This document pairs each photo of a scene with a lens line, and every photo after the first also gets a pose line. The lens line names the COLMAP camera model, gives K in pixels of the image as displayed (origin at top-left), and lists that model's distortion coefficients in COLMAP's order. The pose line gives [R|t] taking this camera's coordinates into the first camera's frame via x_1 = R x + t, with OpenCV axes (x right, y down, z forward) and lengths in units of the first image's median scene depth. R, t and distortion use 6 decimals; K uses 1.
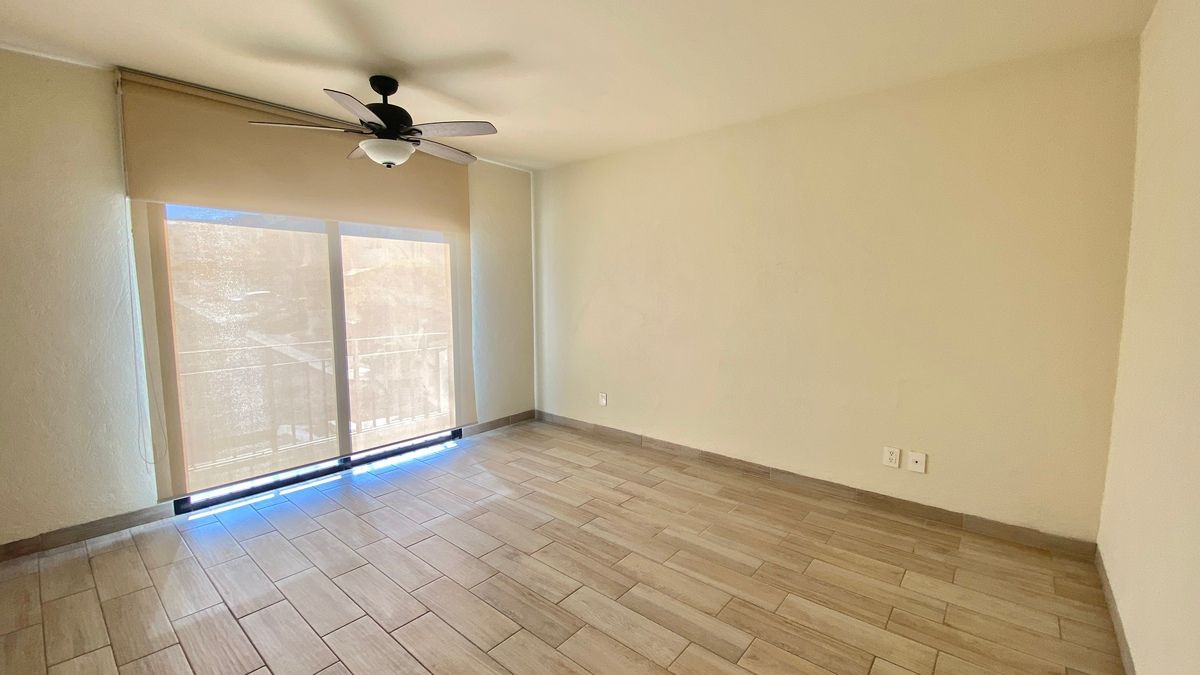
lens RADIAL K [[493.4, 0, 600.0], [0, 493.4, 337.5], [0, 0, 1]] dist [0.001932, -0.015788]
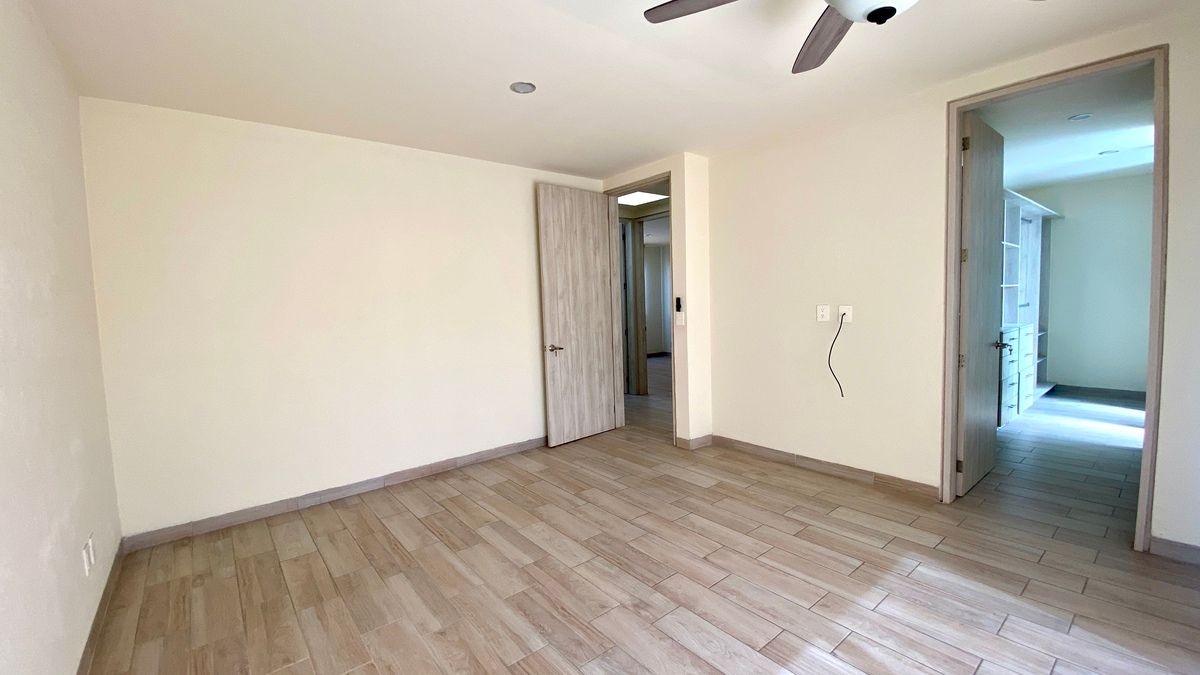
lens RADIAL K [[493.4, 0, 600.0], [0, 493.4, 337.5], [0, 0, 1]] dist [0.001932, -0.015788]
pose [[-0.982538, 0.021843, 0.184777, -0.287935], [0.053114, 0.984690, 0.166026, -0.163800], [-0.178322, 0.172941, -0.968655, 1.833332]]
